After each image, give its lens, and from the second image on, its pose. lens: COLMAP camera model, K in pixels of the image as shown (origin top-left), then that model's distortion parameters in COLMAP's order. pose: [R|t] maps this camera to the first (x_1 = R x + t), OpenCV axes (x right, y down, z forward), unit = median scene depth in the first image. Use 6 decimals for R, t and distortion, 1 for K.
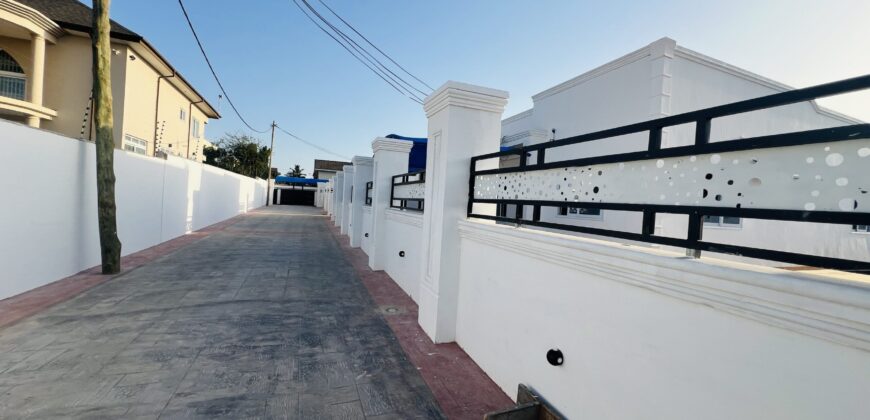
lens RADIAL K [[342.5, 0, 427.1], [0, 342.5, 203.9], [0, 0, 1]] dist [-0.000840, 0.000454]
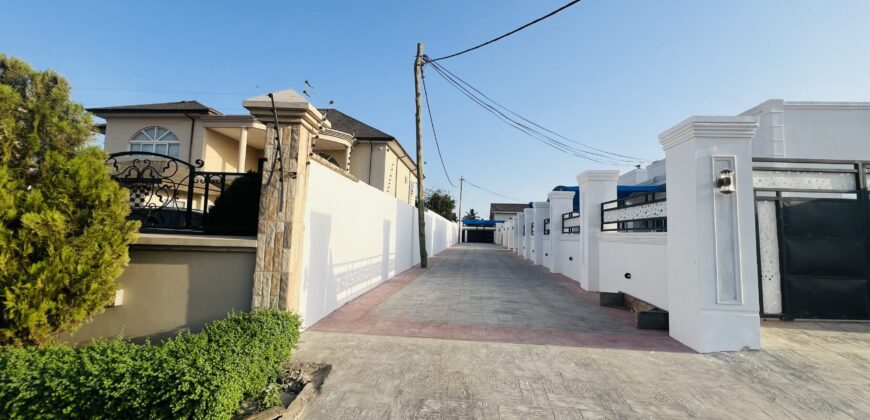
lens RADIAL K [[342.5, 0, 437.1], [0, 342.5, 206.2], [0, 0, 1]] dist [-0.000840, 0.000454]
pose [[0.897069, -0.068251, -0.436588, 0.047516], [0.019435, 0.993138, -0.115322, 0.035726], [0.441463, 0.094967, 0.892240, -0.442964]]
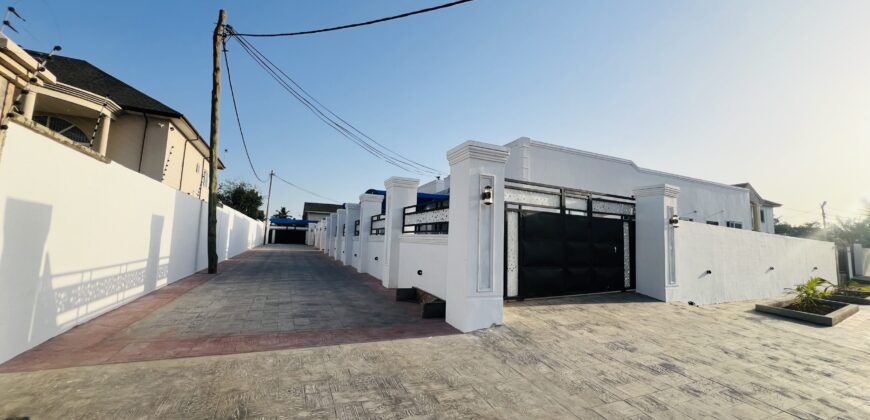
lens RADIAL K [[342.5, 0, 431.5], [0, 342.5, 205.9], [0, 0, 1]] dist [-0.000840, 0.000454]
pose [[0.998328, -0.017099, 0.055213, 0.063596], [0.022993, 0.993891, -0.107948, 0.036484], [-0.053030, 0.109037, 0.992622, -0.439707]]
